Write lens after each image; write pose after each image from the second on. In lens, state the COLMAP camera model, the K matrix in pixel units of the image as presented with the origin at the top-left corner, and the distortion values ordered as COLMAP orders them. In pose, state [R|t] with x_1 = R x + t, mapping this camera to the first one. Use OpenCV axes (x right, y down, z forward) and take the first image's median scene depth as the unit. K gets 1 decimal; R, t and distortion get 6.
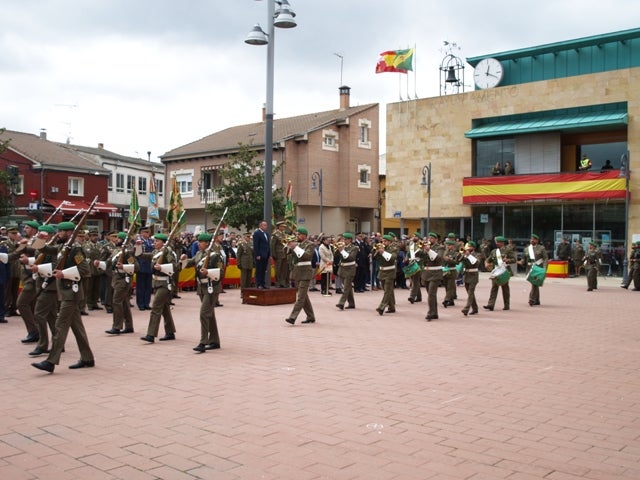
lens RADIAL K [[694.8, 0, 320.0], [0, 694.8, 240.0], [0, 0, 1]] dist [-0.076276, 0.030051]
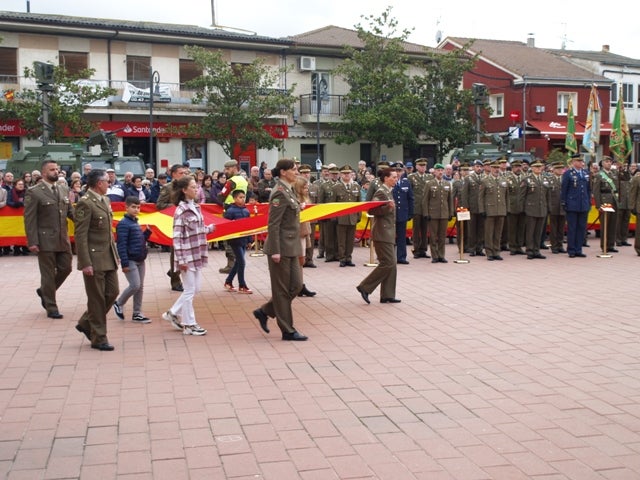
lens RADIAL K [[907.8, 0, 320.0], [0, 907.8, 240.0], [0, 0, 1]] dist [-0.042418, 0.018543]
pose [[0.799448, 0.031350, -0.599916, 0.048468], [0.014203, 0.997372, 0.071047, 0.000523], [0.600567, -0.065319, 0.796902, -0.007331]]
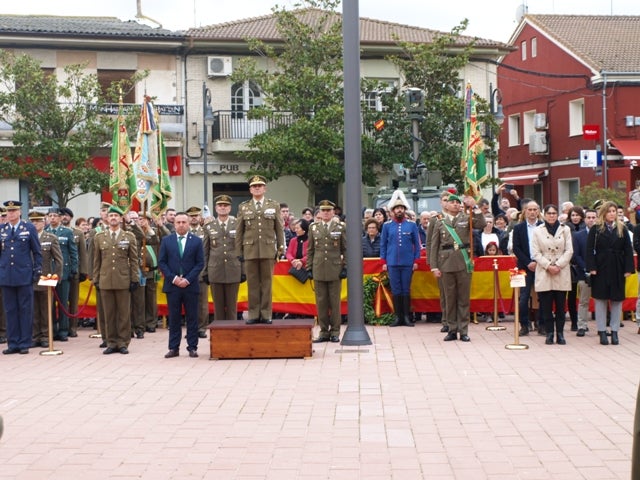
lens RADIAL K [[1359.7, 0, 320.0], [0, 1359.7, 240.0], [0, 0, 1]] dist [-0.006471, 0.151609]
pose [[0.640820, -0.009843, -0.767628, 0.249404], [0.023489, 0.999701, 0.006789, 0.003381], [0.767331, -0.022381, 0.640860, 0.170829]]
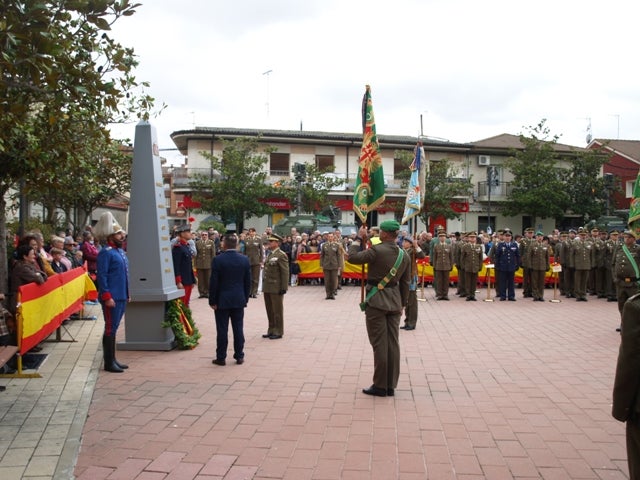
lens RADIAL K [[630.5, 0, 320.0], [0, 630.5, 240.0], [0, 0, 1]] dist [-0.050899, 0.005800]
pose [[0.584885, 0.006558, -0.811090, 0.084235], [-0.004661, 0.999978, 0.004724, 0.000081], [0.811103, 0.001017, 0.584902, -0.000178]]
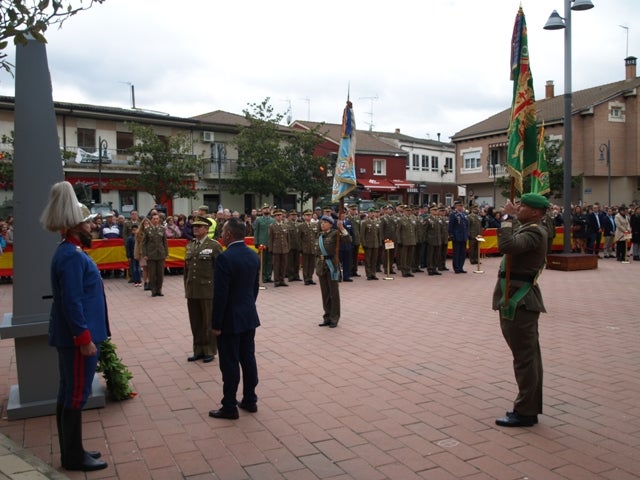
lens RADIAL K [[626.4, 0, 320.0], [0, 626.4, 240.0], [0, 0, 1]] dist [-0.082287, 0.038836]
pose [[0.912387, -0.000715, -0.409328, -0.013569], [0.019661, 0.998921, 0.042080, -0.000985], [0.408856, -0.046441, 0.911416, -0.015465]]
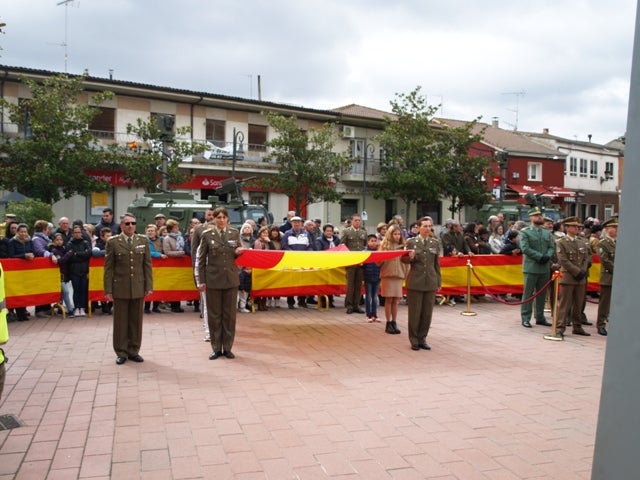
lens RADIAL K [[653.0, 0, 320.0], [0, 653.0, 240.0], [0, 0, 1]] dist [-0.071565, 0.004742]
pose [[0.841695, 0.015978, -0.539717, -0.114357], [-0.002954, 0.999683, 0.024989, -0.000924], [0.539946, -0.019439, 0.841475, 0.038729]]
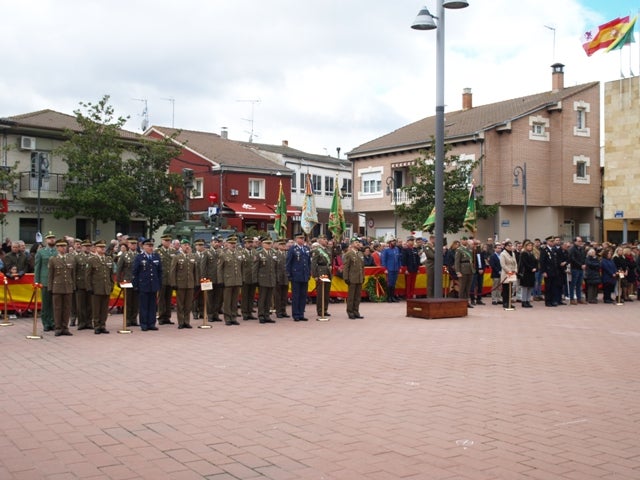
lens RADIAL K [[805.6, 0, 320.0], [0, 805.6, 240.0], [0, 0, 1]] dist [-0.071356, 0.029513]
pose [[0.961201, -0.004791, -0.275806, 0.026289], [0.002878, 0.999969, -0.007339, -0.000352], [0.275833, 0.006261, 0.961185, -0.016439]]
